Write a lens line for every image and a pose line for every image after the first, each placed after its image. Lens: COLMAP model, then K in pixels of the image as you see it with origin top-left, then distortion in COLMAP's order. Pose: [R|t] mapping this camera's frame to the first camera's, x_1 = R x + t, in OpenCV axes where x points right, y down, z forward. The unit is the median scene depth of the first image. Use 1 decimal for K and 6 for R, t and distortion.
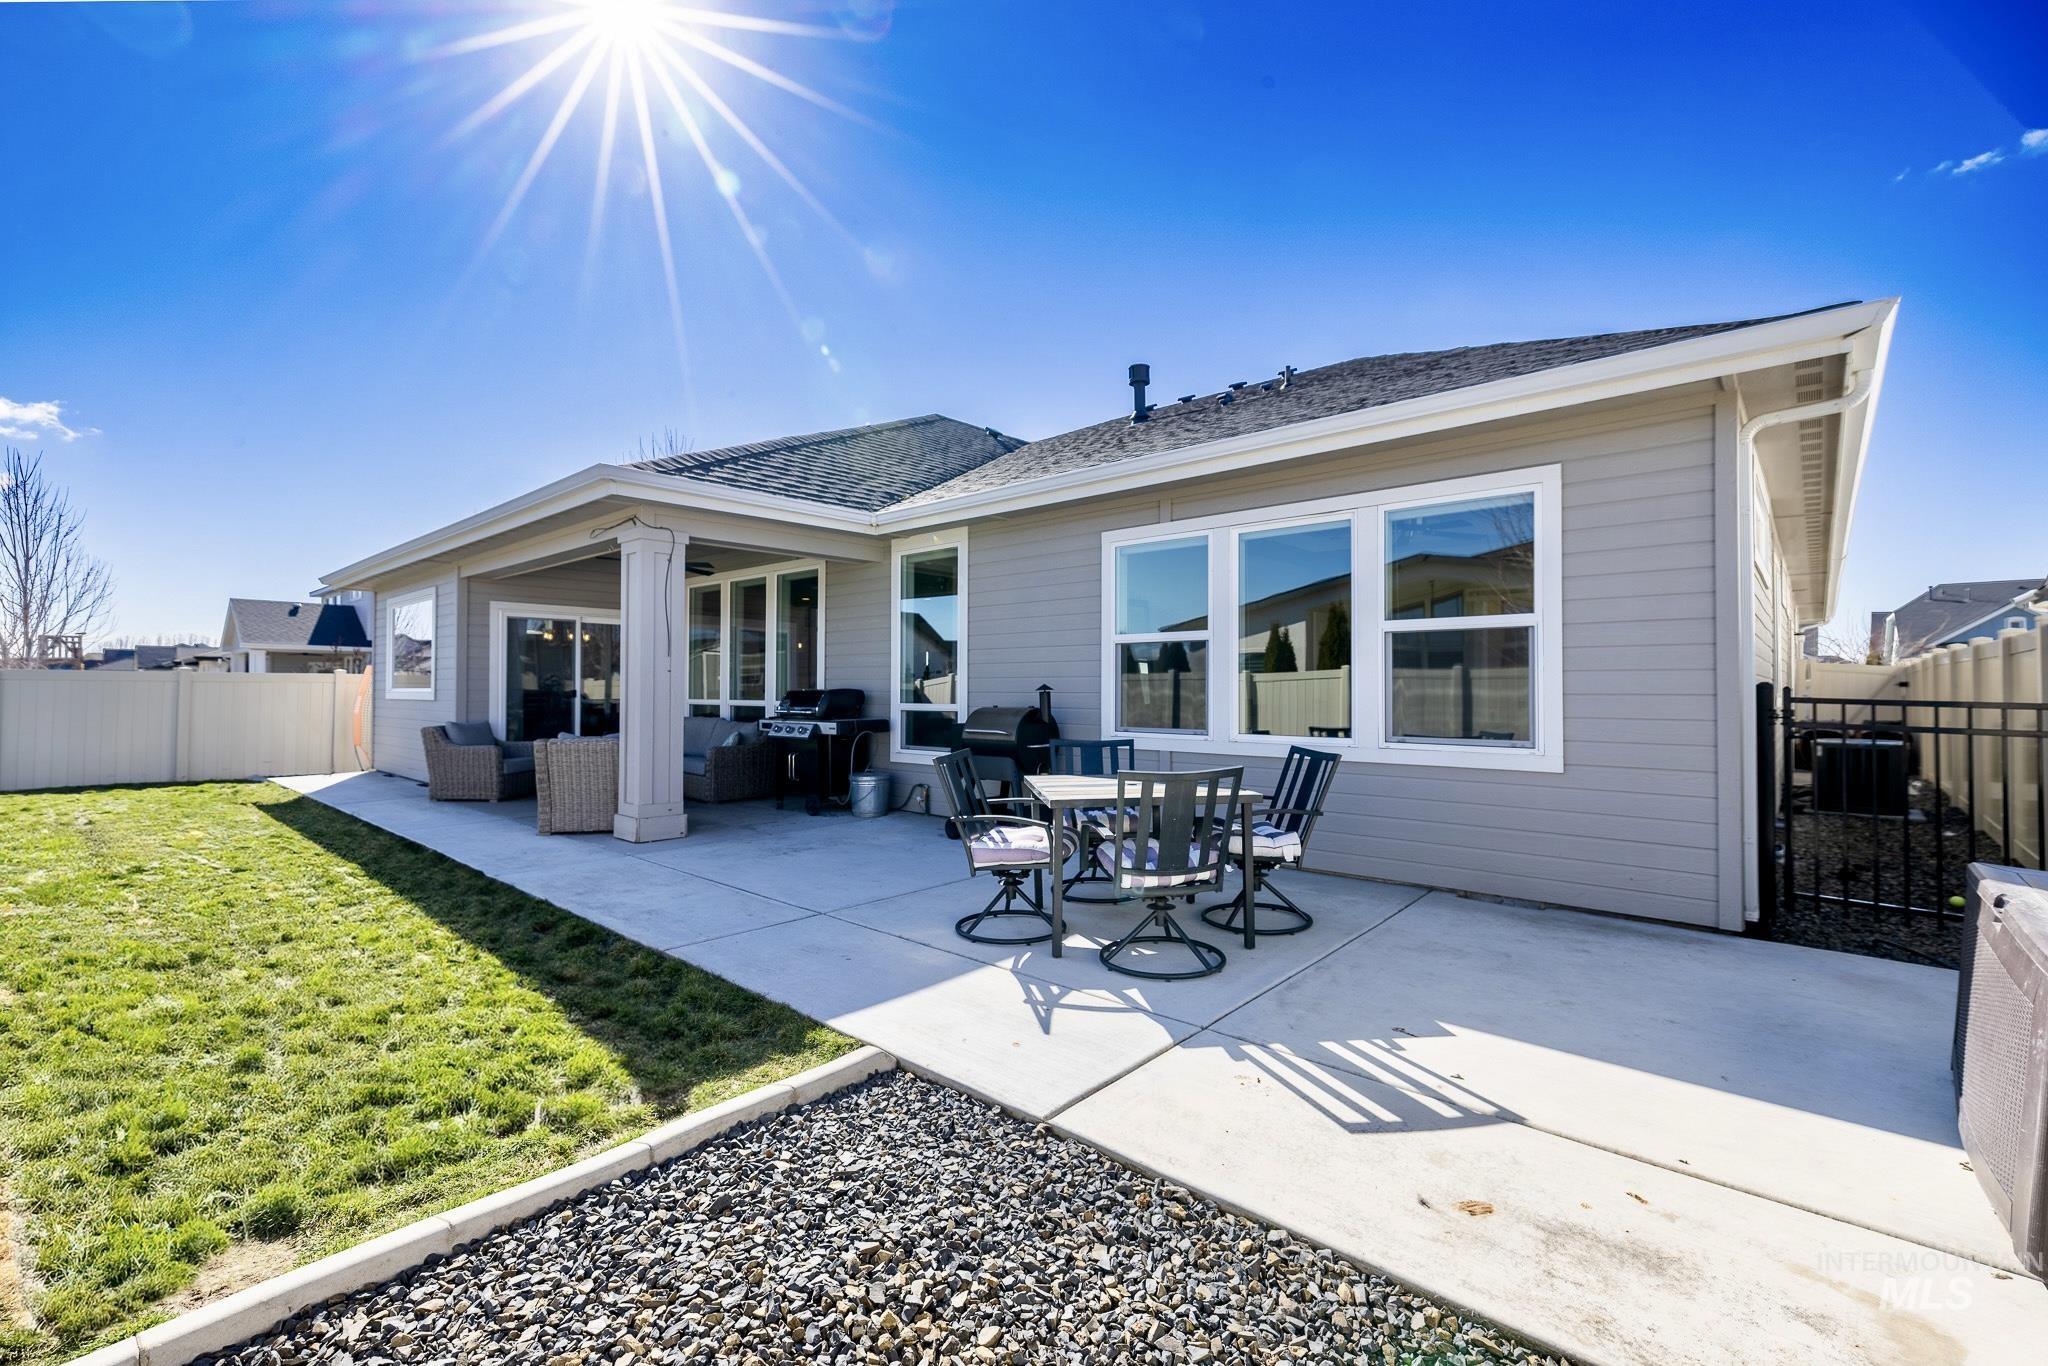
lens RADIAL K [[881.3, 0, 1024.0], [0, 881.3, 683.0], [0, 0, 1]] dist [-0.001314, 0.000082]
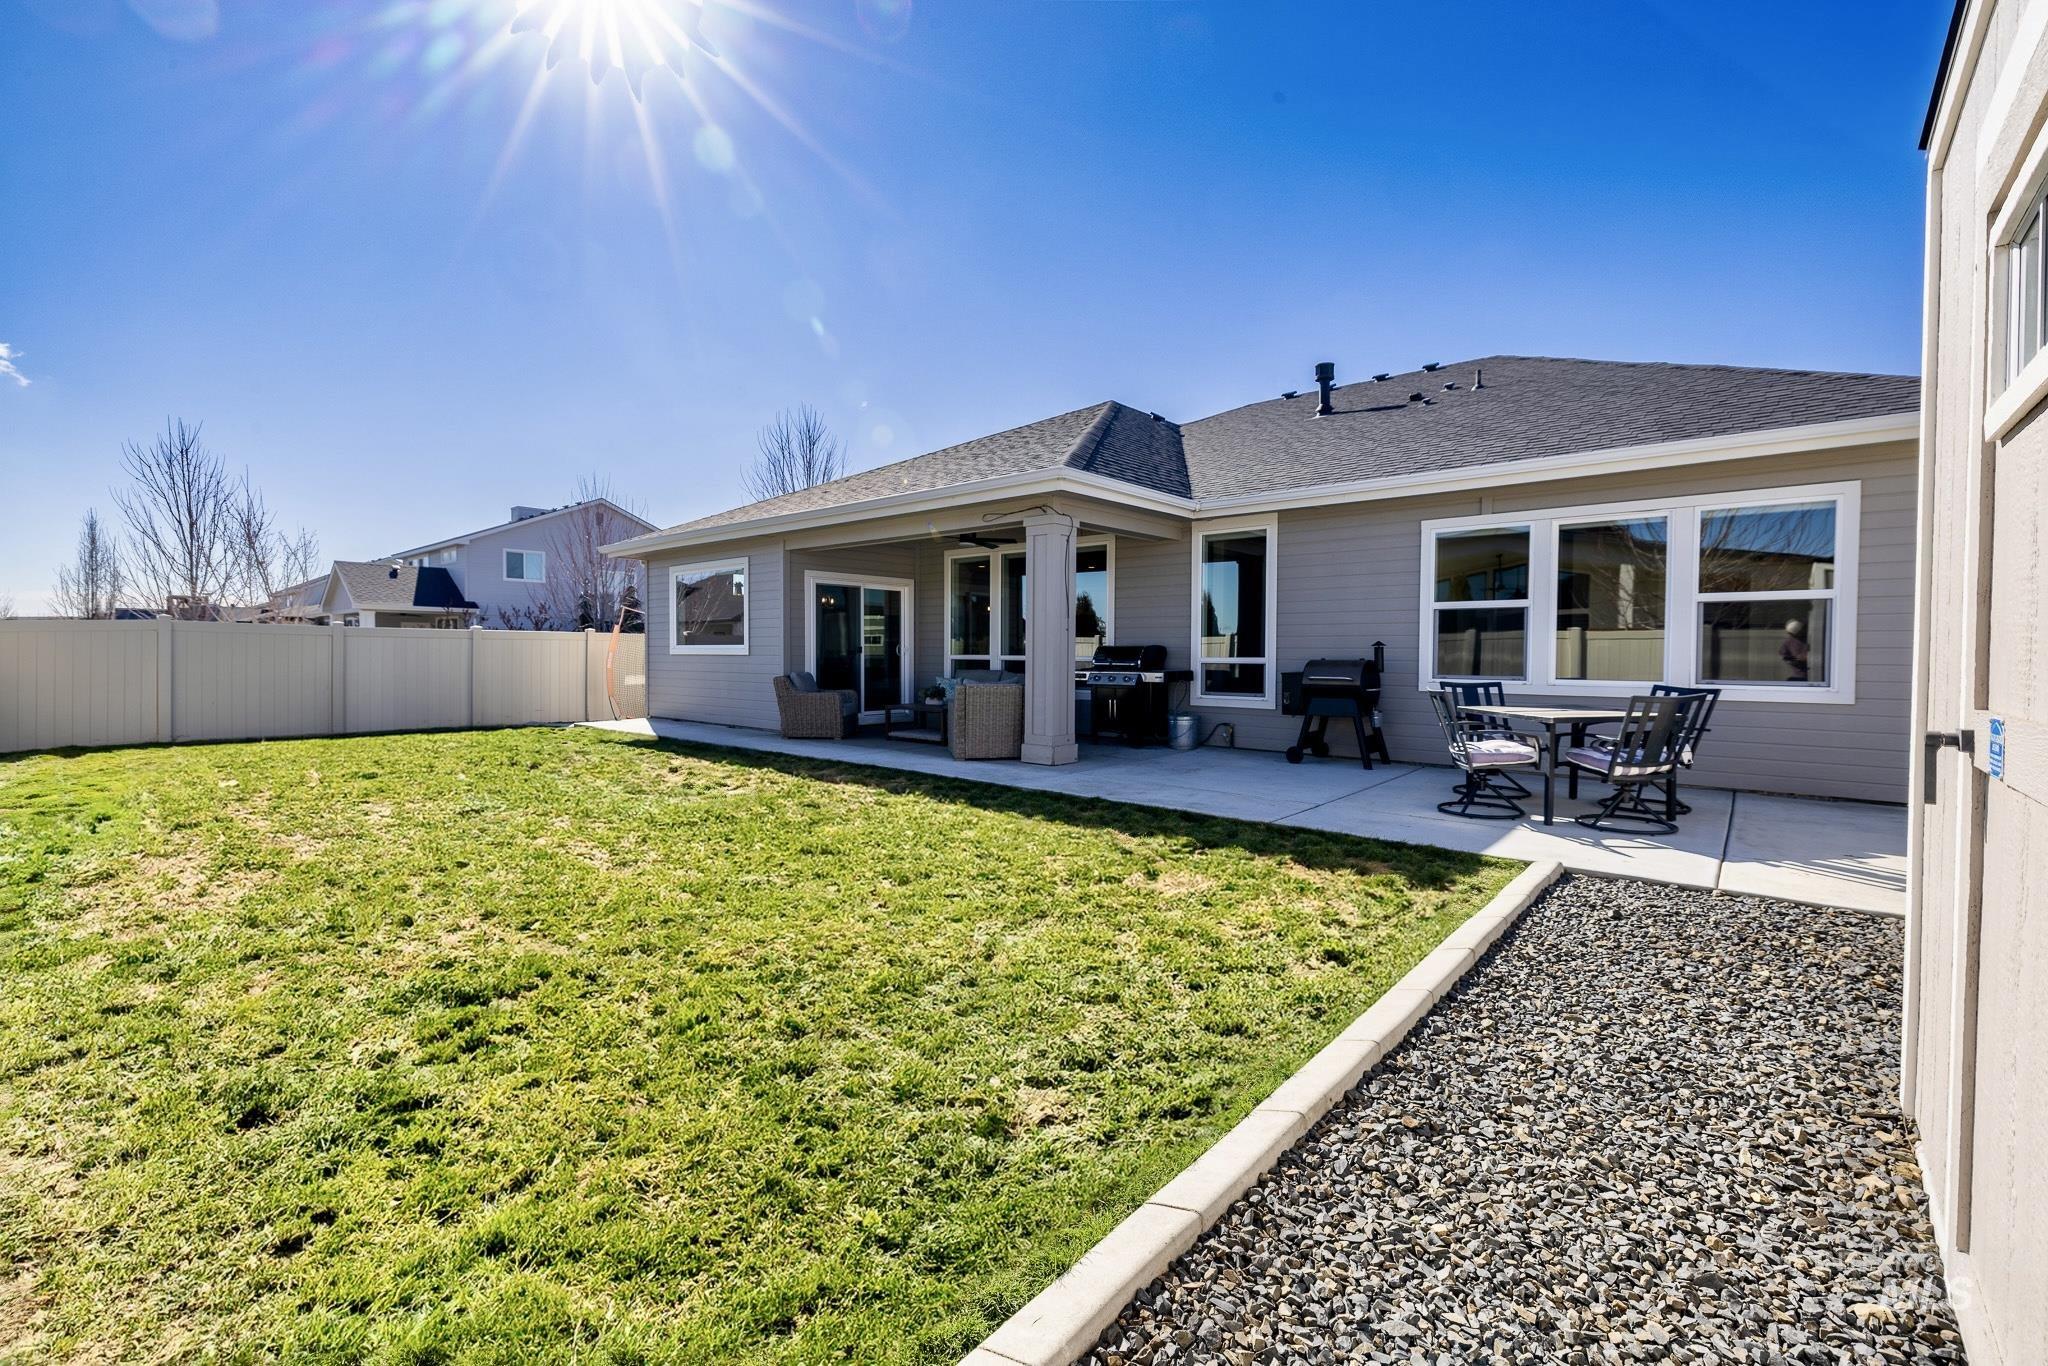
lens RADIAL K [[873.4, 0, 1020.8], [0, 873.4, 674.7], [0, 0, 1]] dist [-0.000578, 0.000386]
pose [[0.999914, 0.002801, 0.012780, -0.415842], [-0.003232, 0.999423, 0.033817, 0.007122], [-0.012677, -0.033856, 0.999346, -0.207194]]
